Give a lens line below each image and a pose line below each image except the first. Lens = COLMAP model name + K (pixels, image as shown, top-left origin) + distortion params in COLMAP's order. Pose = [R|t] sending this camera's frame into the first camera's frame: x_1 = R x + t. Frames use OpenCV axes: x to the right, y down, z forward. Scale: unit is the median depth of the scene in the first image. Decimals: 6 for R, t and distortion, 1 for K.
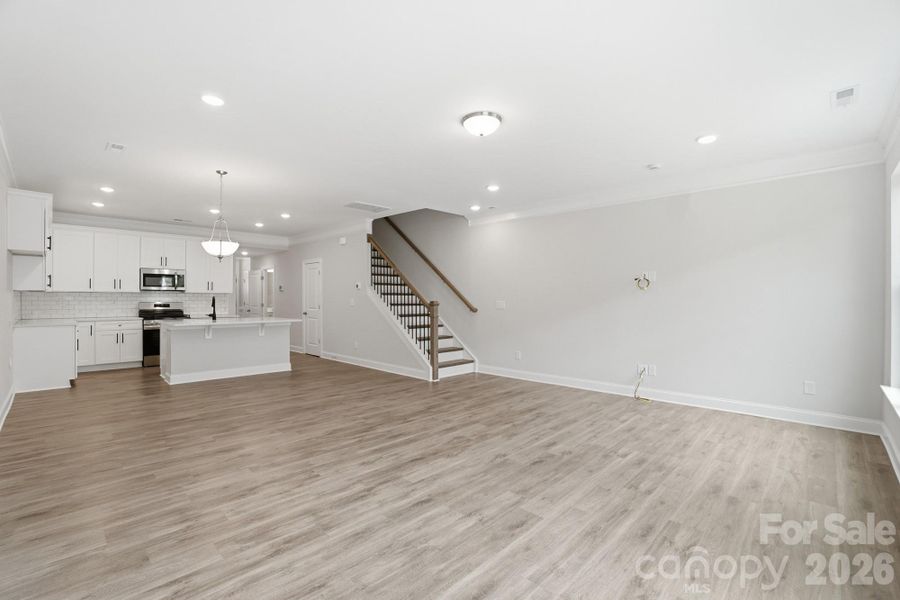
lens RADIAL K [[400.8, 0, 444.5], [0, 400.8, 298.5], [0, 0, 1]] dist [-0.052445, 0.012465]
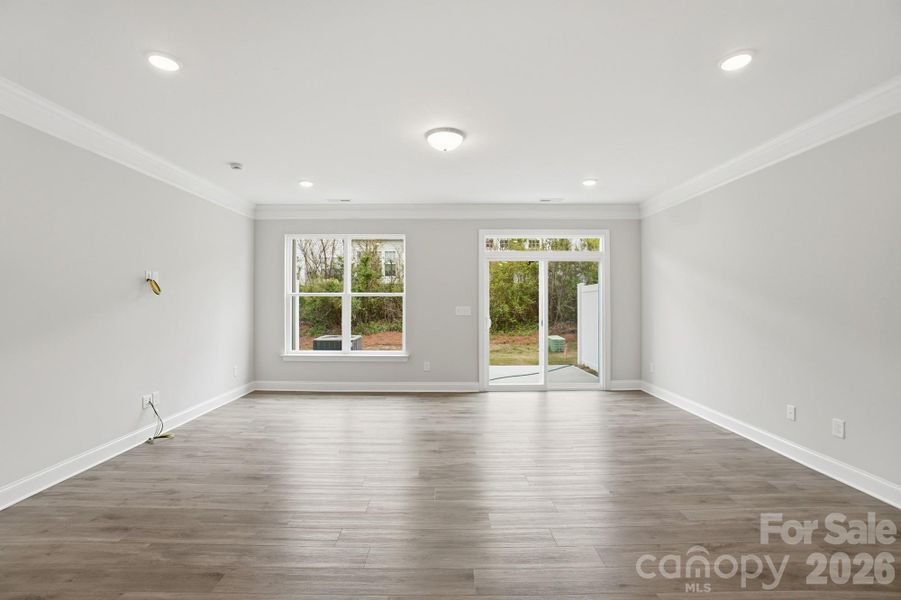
lens RADIAL K [[401.2, 0, 446.1], [0, 401.2, 298.2], [0, 0, 1]] dist [-0.052445, 0.012465]
pose [[-0.701794, 0.000463, 0.712379, -0.337748], [-0.002428, 0.999992, -0.003042, -0.010686], [-0.712375, -0.003865, -0.701788, 0.904261]]
